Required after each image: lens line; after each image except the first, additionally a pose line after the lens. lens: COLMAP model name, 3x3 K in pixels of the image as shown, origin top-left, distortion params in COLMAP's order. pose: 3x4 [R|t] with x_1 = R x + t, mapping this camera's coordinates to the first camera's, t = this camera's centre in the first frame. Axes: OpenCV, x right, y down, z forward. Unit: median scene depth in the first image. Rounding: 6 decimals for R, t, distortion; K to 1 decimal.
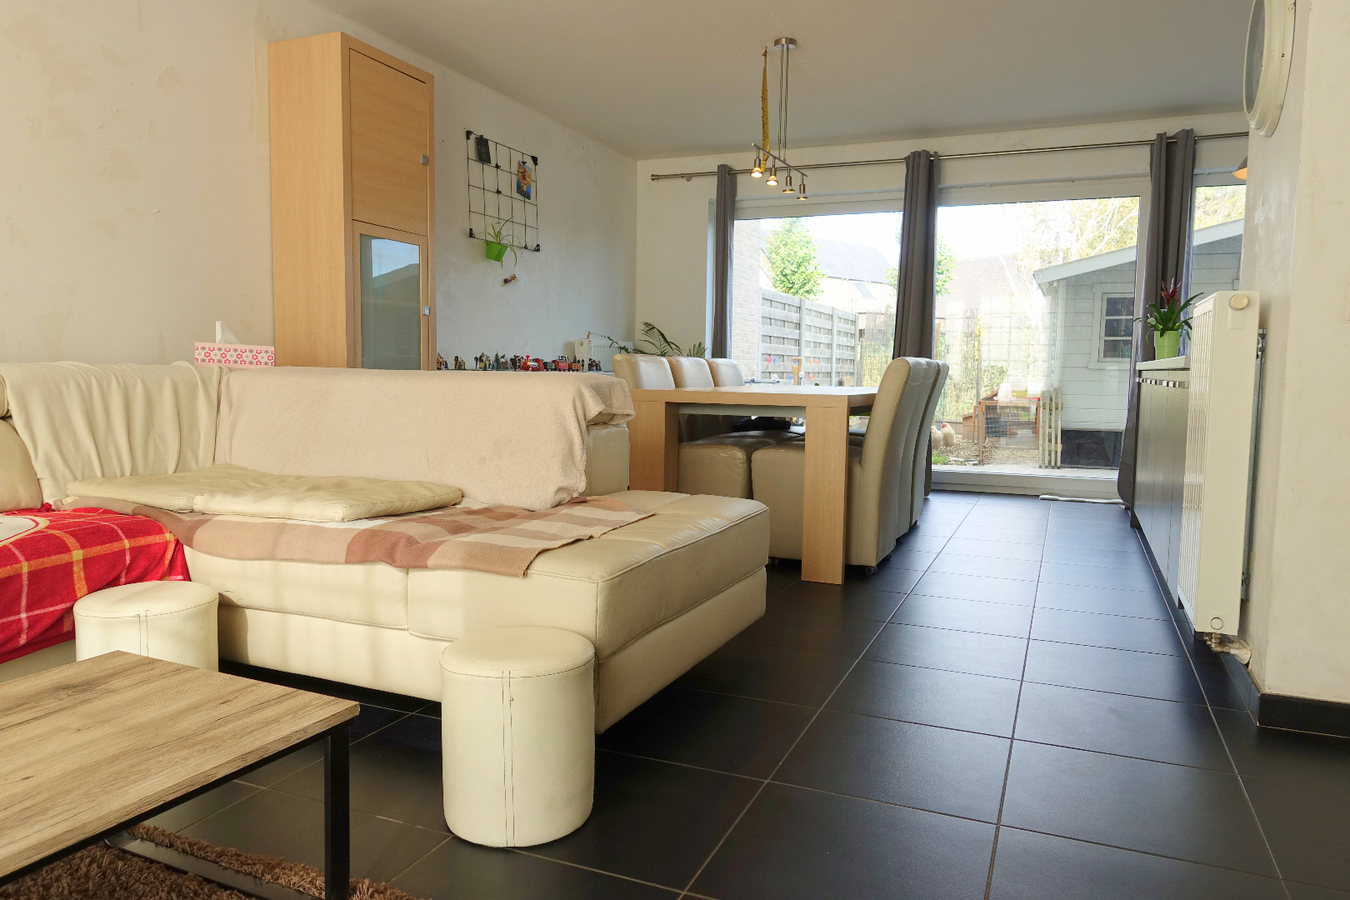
lens RADIAL K [[947.2, 0, 675.0], [0, 947.2, 450.0], [0, 0, 1]] dist [-0.004849, -0.003062]
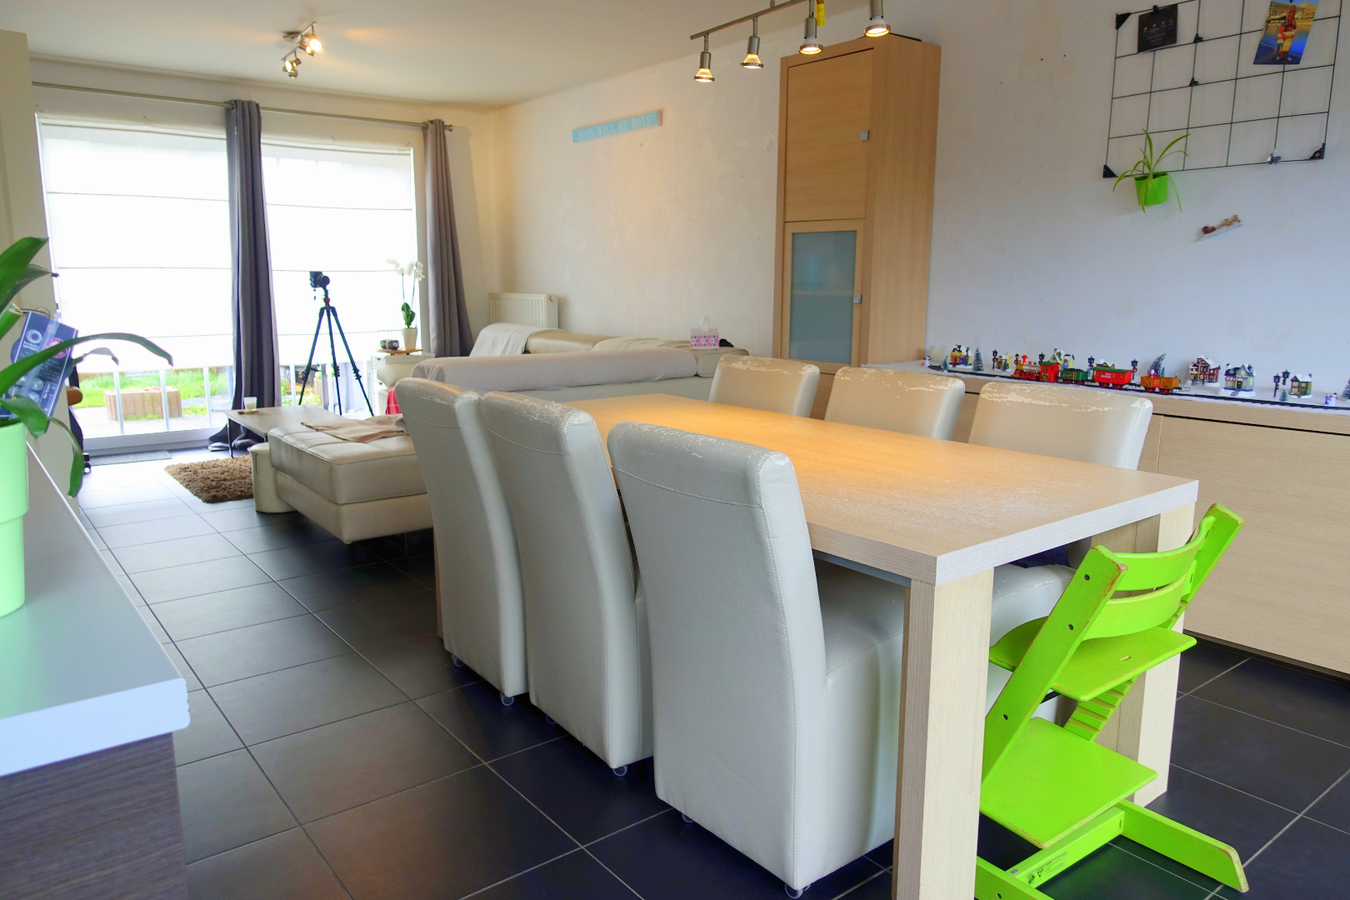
lens RADIAL K [[947.2, 0, 675.0], [0, 947.2, 450.0], [0, 0, 1]] dist [-0.004849, -0.003062]
pose [[-0.471762, 0.141744, -0.870258, 0.511739], [-0.080450, 0.975957, 0.202572, -0.140184], [0.878048, 0.165578, -0.449016, 1.008706]]
